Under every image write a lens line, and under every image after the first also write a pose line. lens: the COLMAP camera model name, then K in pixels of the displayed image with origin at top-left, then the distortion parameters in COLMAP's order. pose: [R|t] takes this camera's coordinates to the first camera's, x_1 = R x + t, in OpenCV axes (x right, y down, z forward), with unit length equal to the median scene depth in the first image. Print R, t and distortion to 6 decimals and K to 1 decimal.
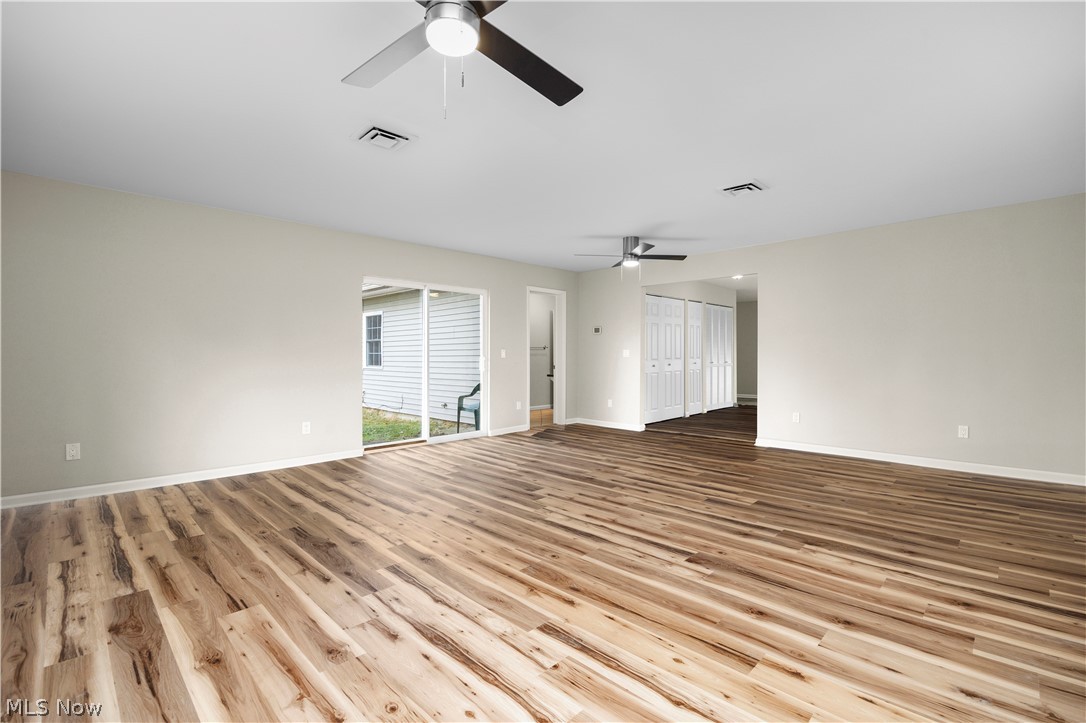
lens RADIAL K [[485.7, 0, 538.6], [0, 485.7, 358.6], [0, 0, 1]] dist [-0.012594, 0.001356]
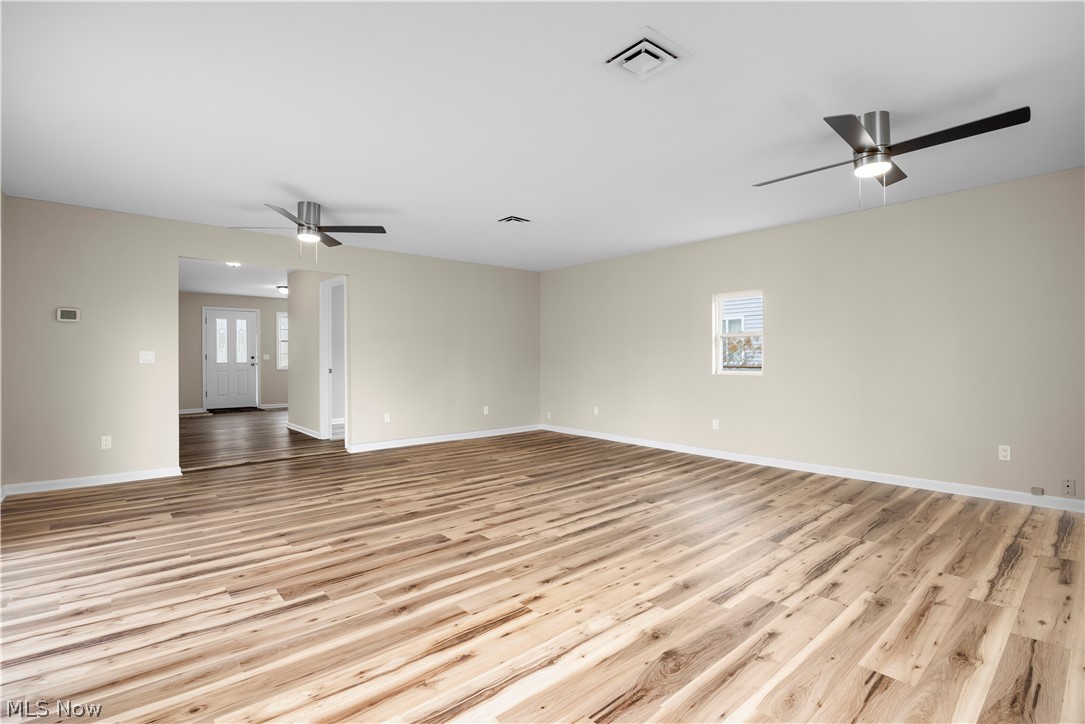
lens RADIAL K [[504.1, 0, 553.0], [0, 504.1, 350.0], [0, 0, 1]] dist [-0.009102, 0.001194]
pose [[0.055014, 0.018639, 0.998312, -0.996007], [0.009029, 0.999776, -0.019164, -0.006823], [-0.998445, 0.010068, 0.054834, 0.999765]]
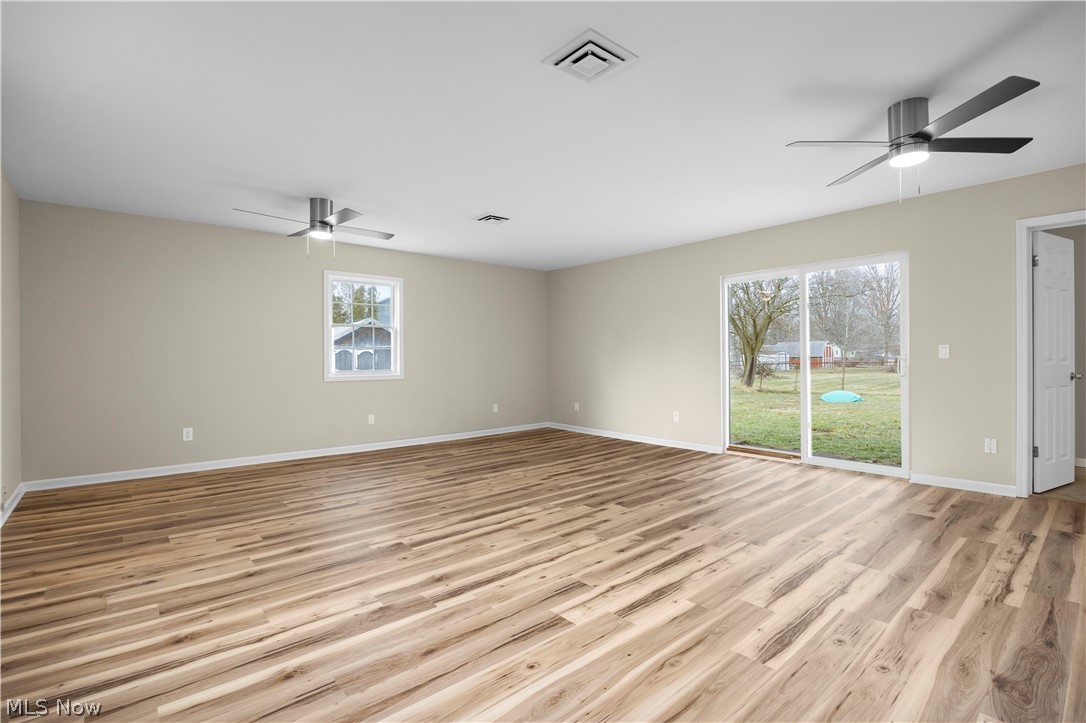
lens RADIAL K [[504.5, 0, 554.2], [0, 504.5, 360.9], [0, 0, 1]] dist [-0.009102, 0.001194]
pose [[-0.063159, 0.011735, -0.997935, 1.199097], [0.000388, 0.999931, 0.011734, -0.014286], [0.998003, 0.000354, -0.063159, 1.188192]]
